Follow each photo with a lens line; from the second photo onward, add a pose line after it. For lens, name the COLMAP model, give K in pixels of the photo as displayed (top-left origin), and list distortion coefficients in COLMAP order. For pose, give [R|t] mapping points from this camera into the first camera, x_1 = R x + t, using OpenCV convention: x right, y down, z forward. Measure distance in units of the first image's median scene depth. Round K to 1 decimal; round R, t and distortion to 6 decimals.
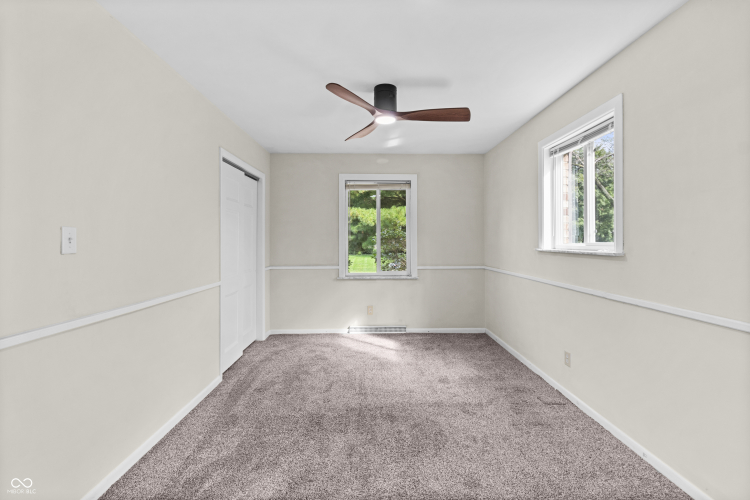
lens RADIAL K [[346.6, 0, 376.4], [0, 346.6, 243.3], [0, 0, 1]] dist [0.003940, -0.000381]
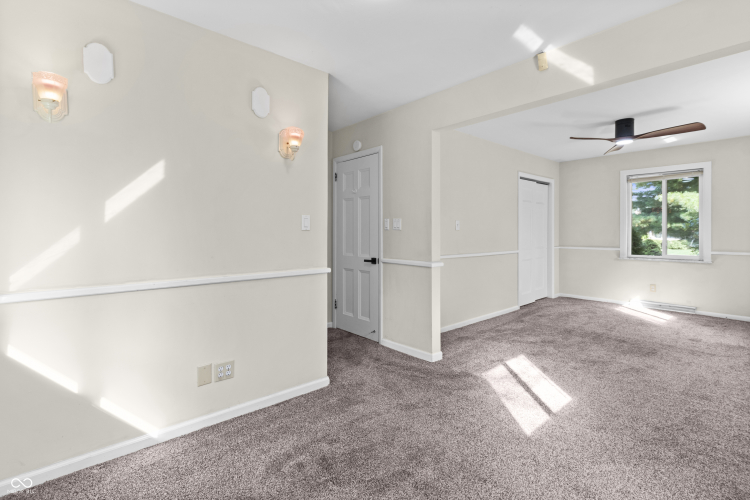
lens RADIAL K [[346.6, 0, 378.3], [0, 346.6, 230.4], [0, 0, 1]] dist [0.003940, -0.000381]
pose [[0.652172, -0.001138, -0.758070, 0.257512], [-0.002595, 0.999990, -0.003733, 0.011737], [0.758066, 0.004402, 0.652162, -0.417345]]
